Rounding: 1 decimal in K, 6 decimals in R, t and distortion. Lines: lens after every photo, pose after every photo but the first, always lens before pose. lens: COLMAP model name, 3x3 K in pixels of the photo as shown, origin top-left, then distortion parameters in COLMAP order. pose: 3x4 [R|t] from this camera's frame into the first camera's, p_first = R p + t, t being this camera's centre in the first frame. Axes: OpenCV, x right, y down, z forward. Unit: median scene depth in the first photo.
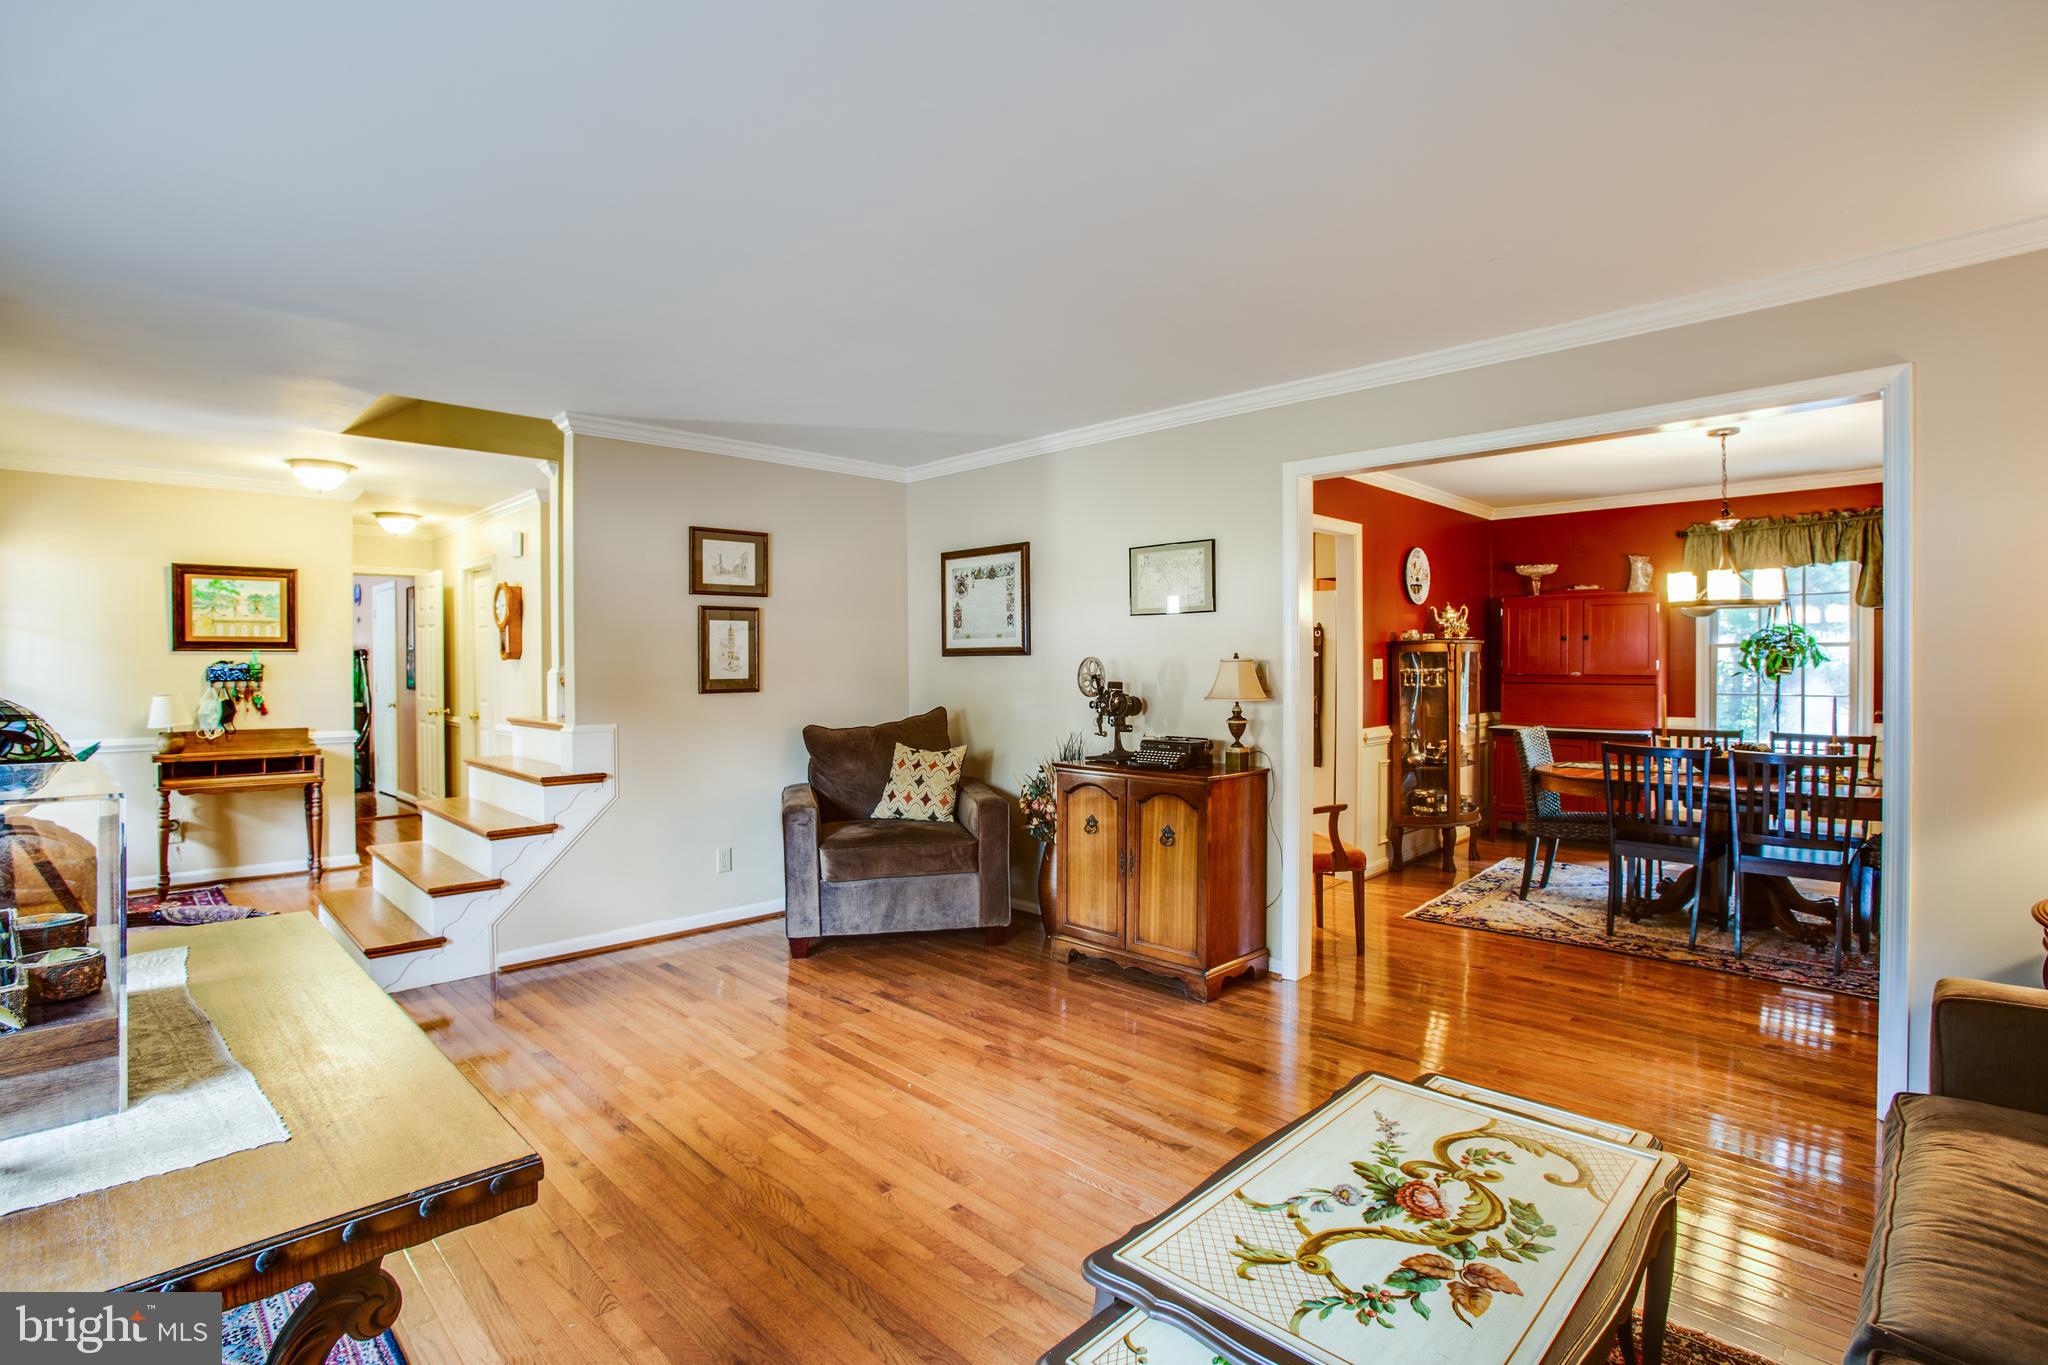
lens RADIAL K [[963.6, 0, 1024.0], [0, 963.6, 682.5], [0, 0, 1]] dist [-0.072433, 0.028844]
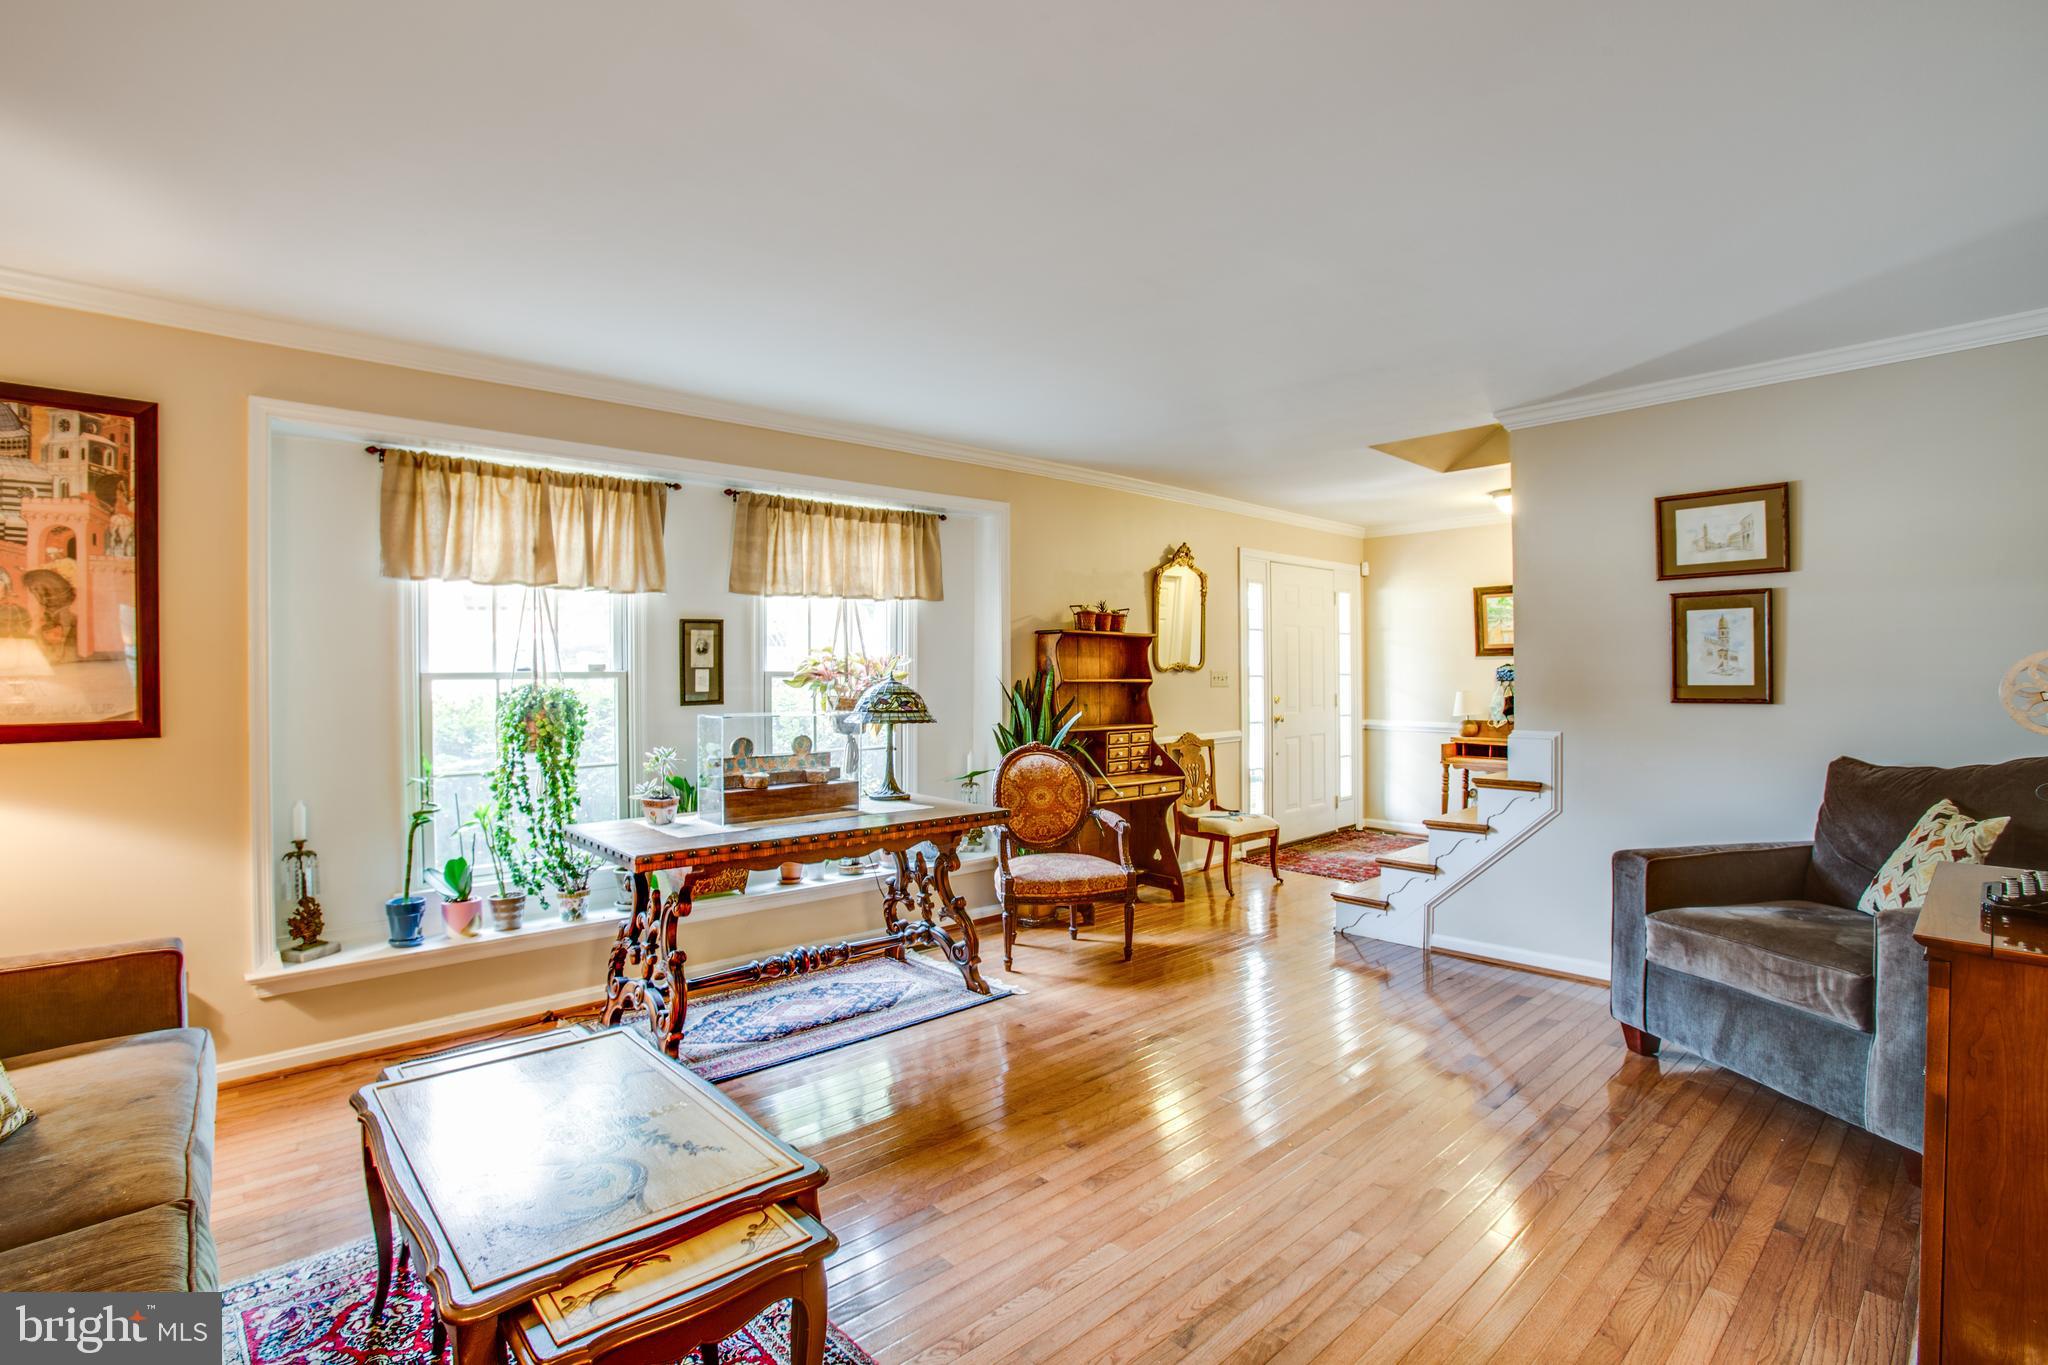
lens RADIAL K [[963.6, 0, 1024.0], [0, 963.6, 682.5], [0, 0, 1]] dist [-0.072433, 0.028844]
pose [[-0.036865, 0.012799, -0.999238, 0.468915], [-0.011197, 0.999850, 0.013220, -0.009871], [0.999258, 0.011676, -0.036716, 0.478945]]
